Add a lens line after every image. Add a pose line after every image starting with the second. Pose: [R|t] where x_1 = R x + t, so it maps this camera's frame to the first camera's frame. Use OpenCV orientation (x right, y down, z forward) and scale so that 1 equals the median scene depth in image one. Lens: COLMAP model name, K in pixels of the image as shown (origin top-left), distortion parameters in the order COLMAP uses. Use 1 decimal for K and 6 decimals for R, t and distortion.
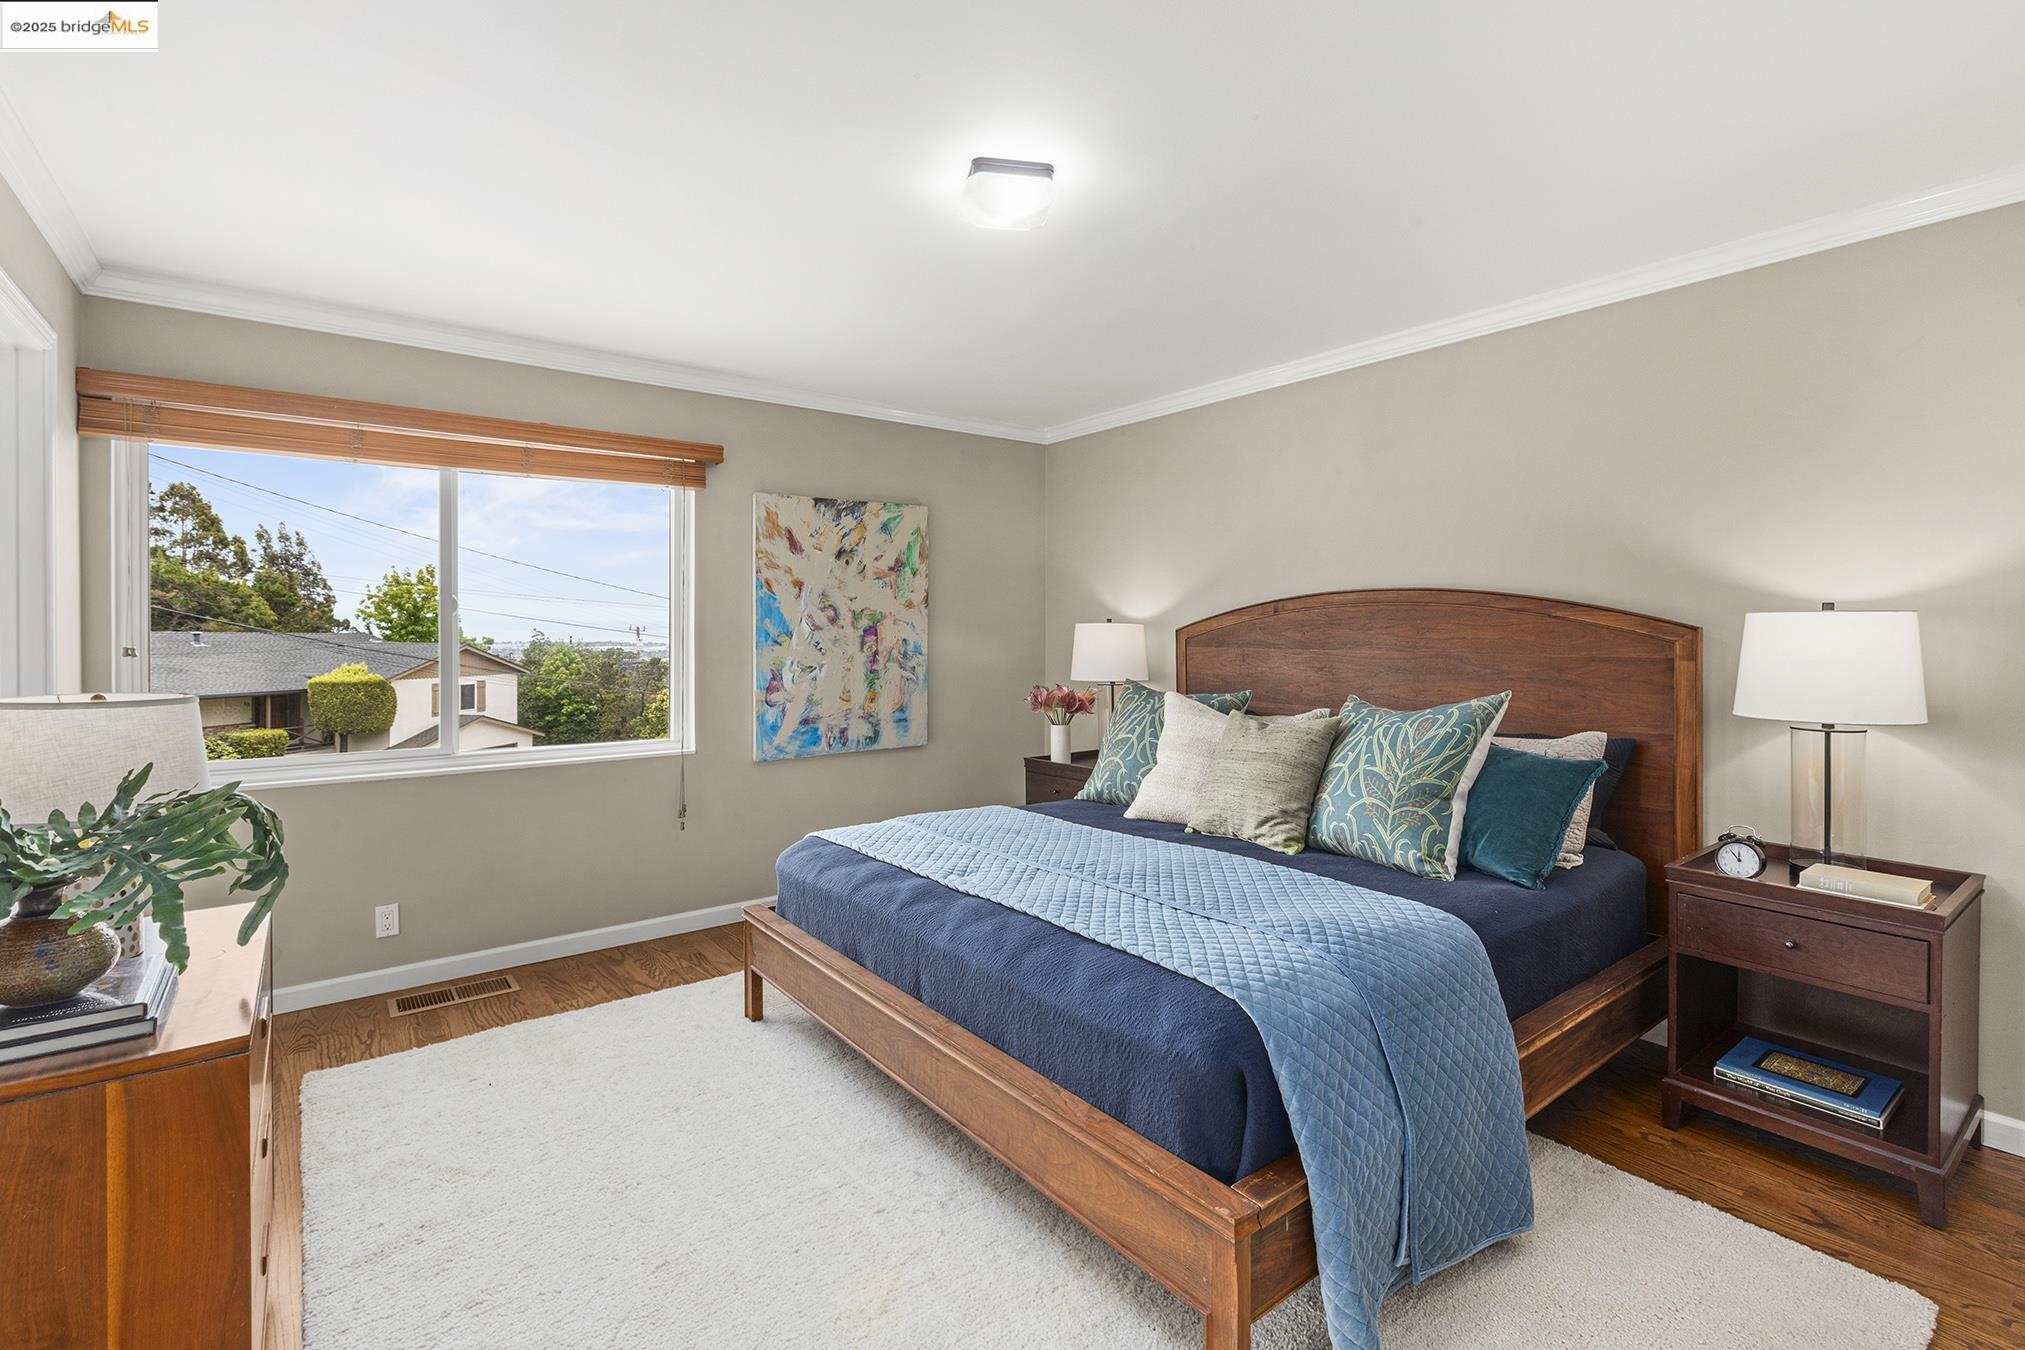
lens RADIAL K [[918.1, 0, 1069.5], [0, 918.1, 634.7], [0, 0, 1]] dist [-0.001251, 0.000053]
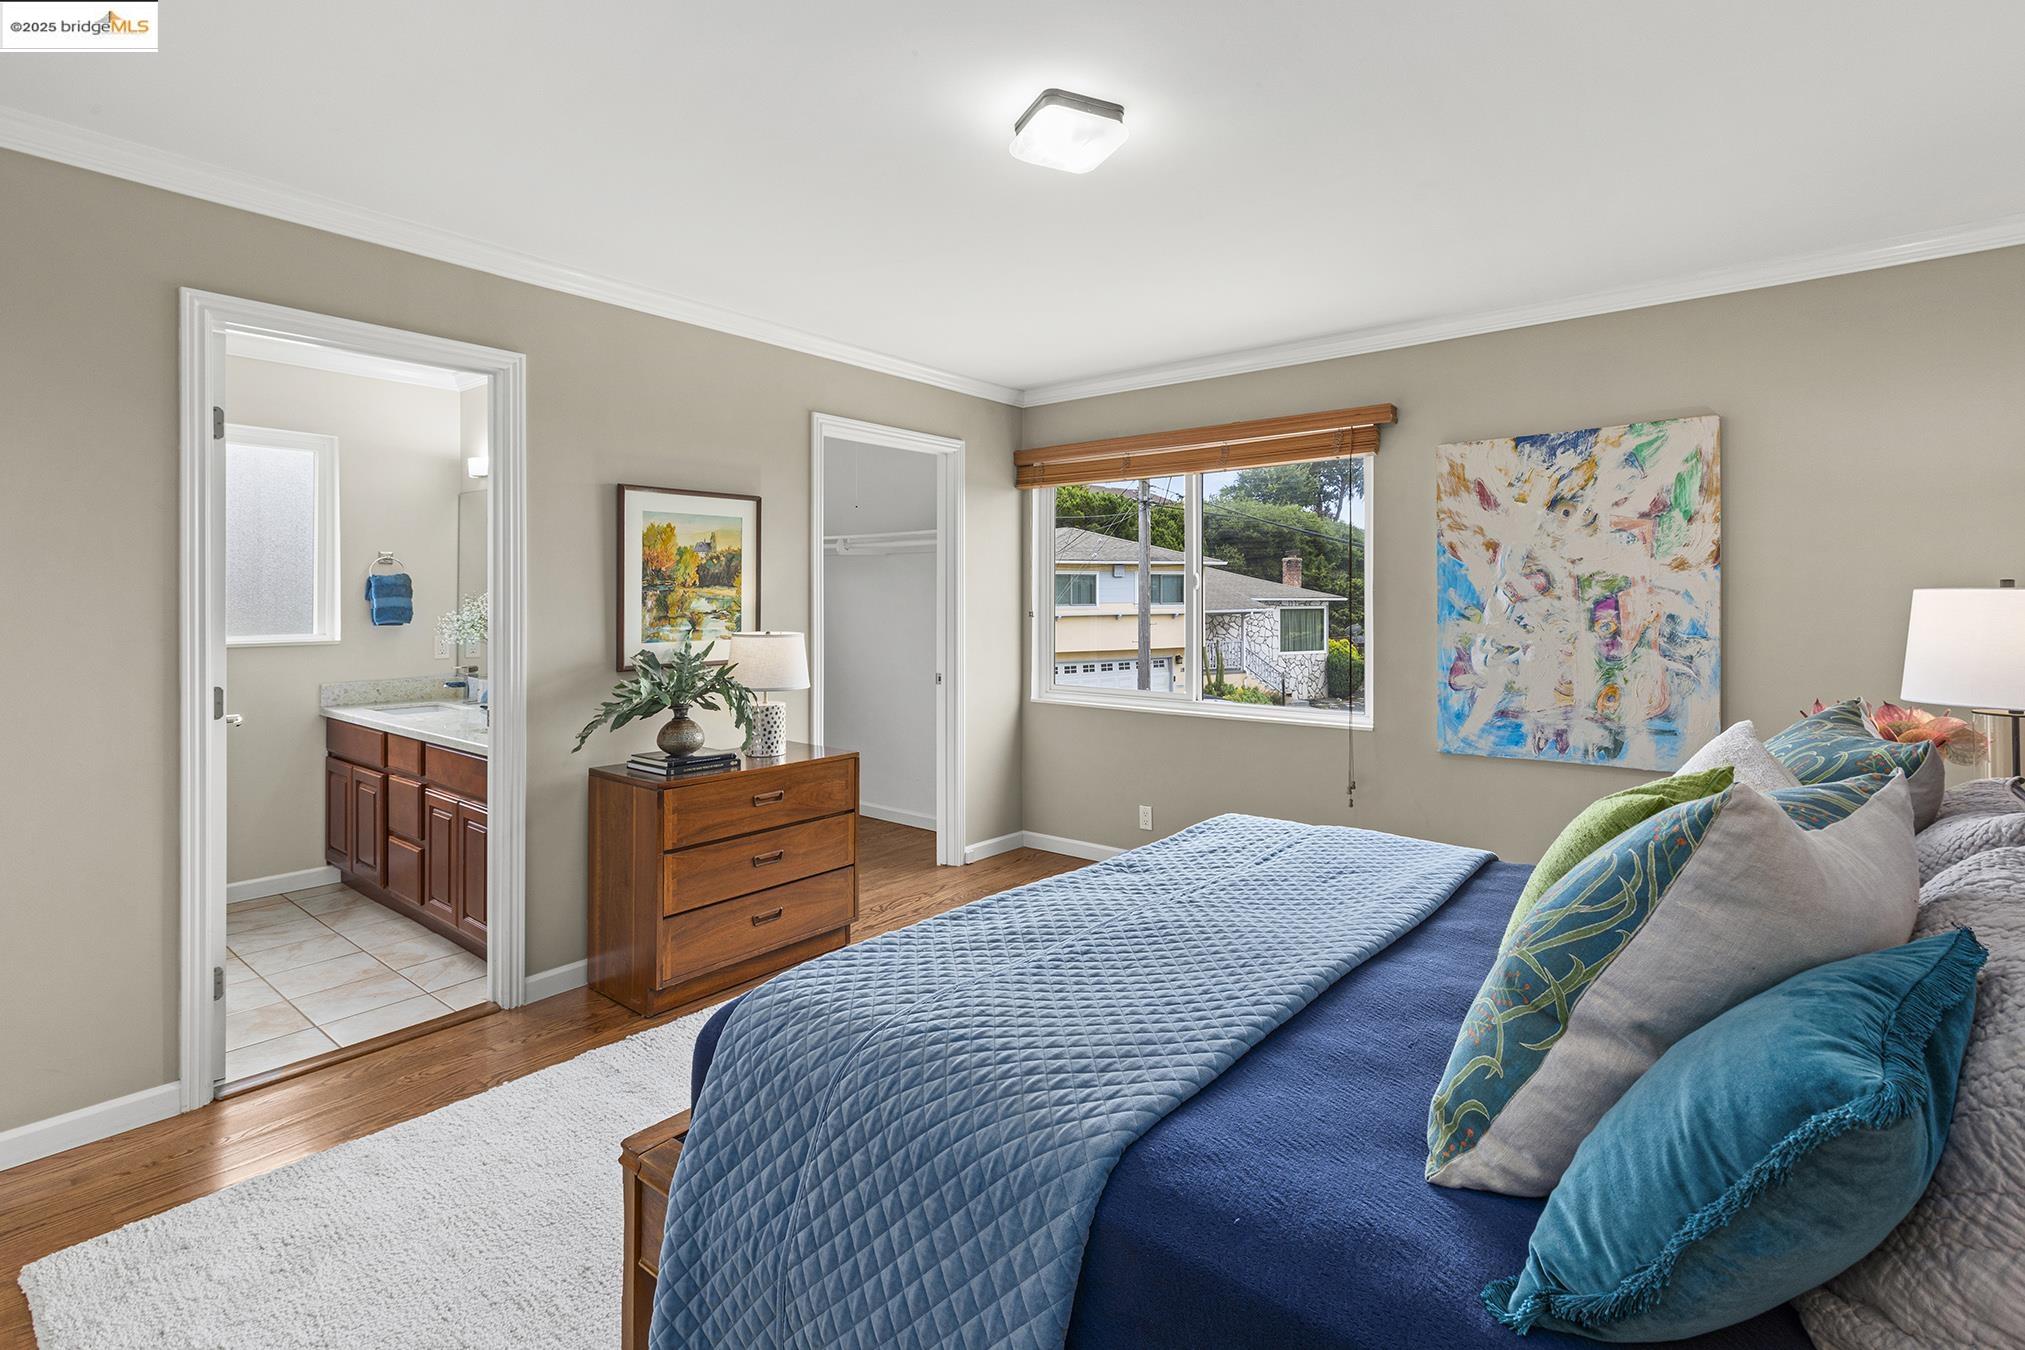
lens RADIAL K [[966.8, 0, 1008.7], [0, 966.8, 591.7], [0, 0, 1]] dist [0.001473, 0.000974]
pose [[0.201961, -0.007755, -0.979363, 0.451789], [-0.004040, 0.999954, -0.008751, -0.004500], [0.979385, 0.005724, 0.201920, 0.383766]]
